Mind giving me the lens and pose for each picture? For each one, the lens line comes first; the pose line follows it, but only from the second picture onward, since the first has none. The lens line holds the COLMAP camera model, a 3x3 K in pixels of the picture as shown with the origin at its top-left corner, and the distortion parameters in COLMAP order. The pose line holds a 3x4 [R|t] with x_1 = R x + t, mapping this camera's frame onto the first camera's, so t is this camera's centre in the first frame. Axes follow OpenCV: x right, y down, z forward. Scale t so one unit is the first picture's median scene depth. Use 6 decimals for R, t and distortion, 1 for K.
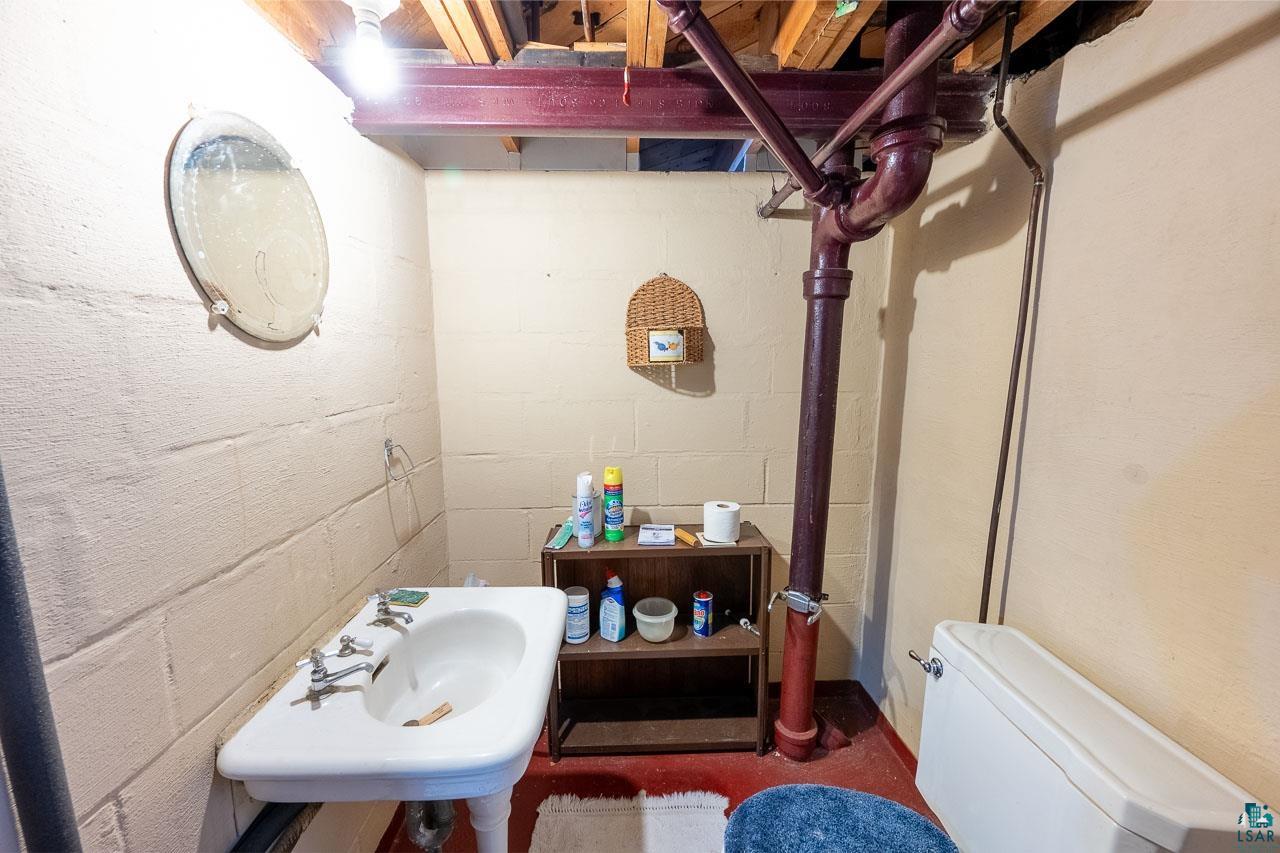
lens RADIAL K [[498.2, 0, 641.2], [0, 498.2, 425.0], [0, 0, 1]] dist [-0.003523, -0.000263]
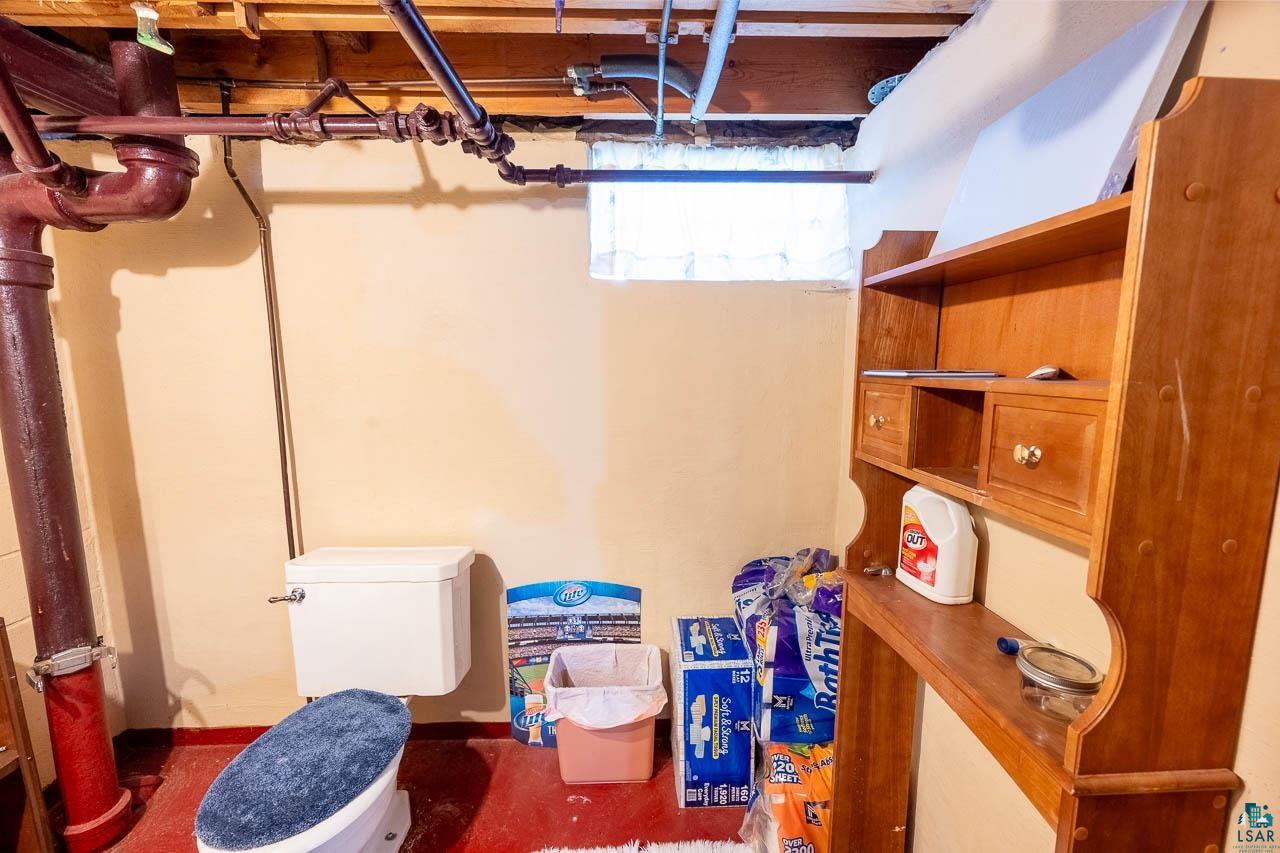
lens RADIAL K [[498.2, 0, 643.4], [0, 498.2, 422.7], [0, 0, 1]] dist [-0.003523, -0.000263]
pose [[0.013307, -0.142385, 0.989722, -0.475505], [0.144752, 0.979657, 0.138991, -0.003009], [-0.989379, 0.141414, 0.033647, -0.004238]]
